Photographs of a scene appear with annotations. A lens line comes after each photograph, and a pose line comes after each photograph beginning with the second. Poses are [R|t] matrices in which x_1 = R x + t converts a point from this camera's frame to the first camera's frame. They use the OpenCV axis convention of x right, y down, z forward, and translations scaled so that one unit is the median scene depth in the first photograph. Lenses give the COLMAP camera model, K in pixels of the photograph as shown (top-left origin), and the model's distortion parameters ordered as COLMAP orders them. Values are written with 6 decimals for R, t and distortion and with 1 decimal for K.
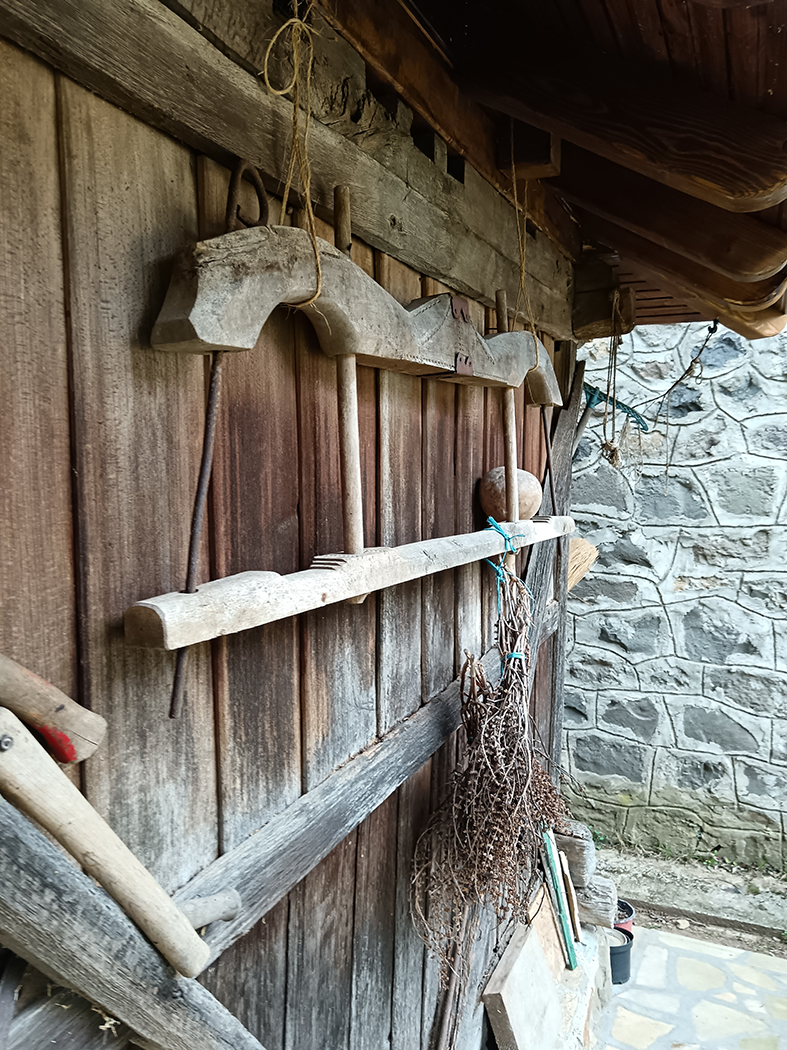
lens RADIAL K [[806.1, 0, 396.4], [0, 806.1, 526.7], [0, 0, 1]] dist [-0.014479, 0.007444]
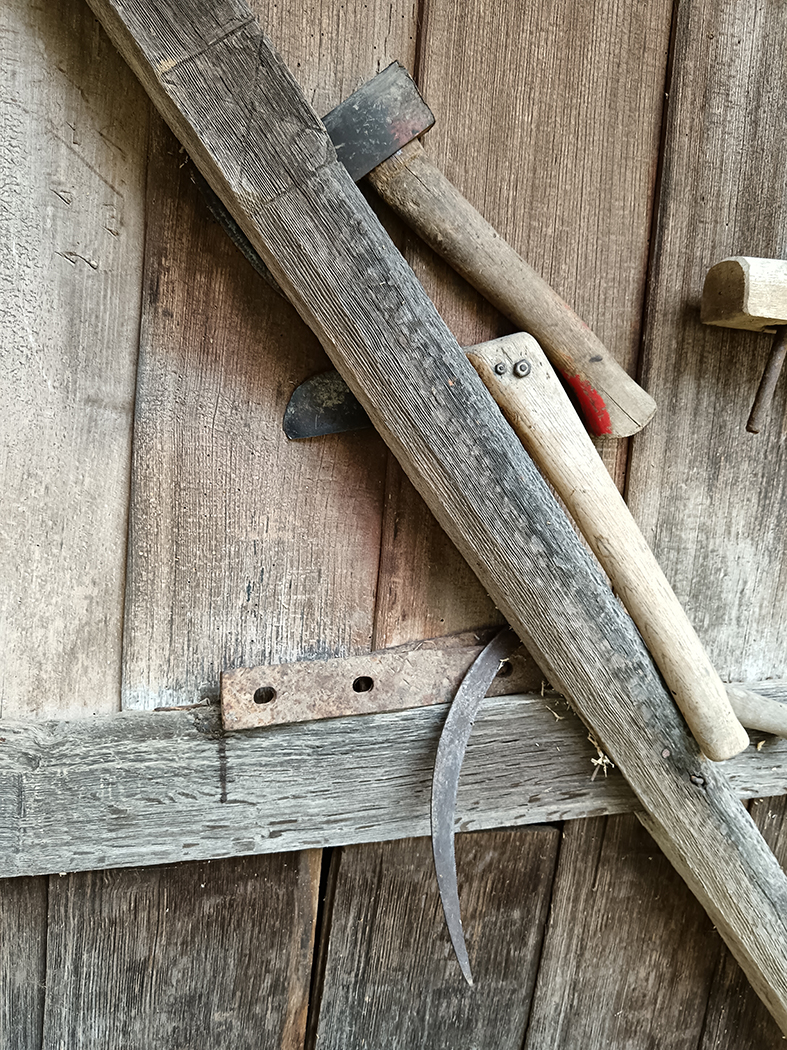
lens RADIAL K [[806.1, 0, 392.3], [0, 806.1, 524.9], [0, 0, 1]] dist [-0.014479, 0.007444]
pose [[0.654050, 0.140462, -0.743296, 0.078510], [-0.112363, 0.989748, 0.088162, 0.314959], [0.748060, 0.025856, 0.663127, 0.268500]]
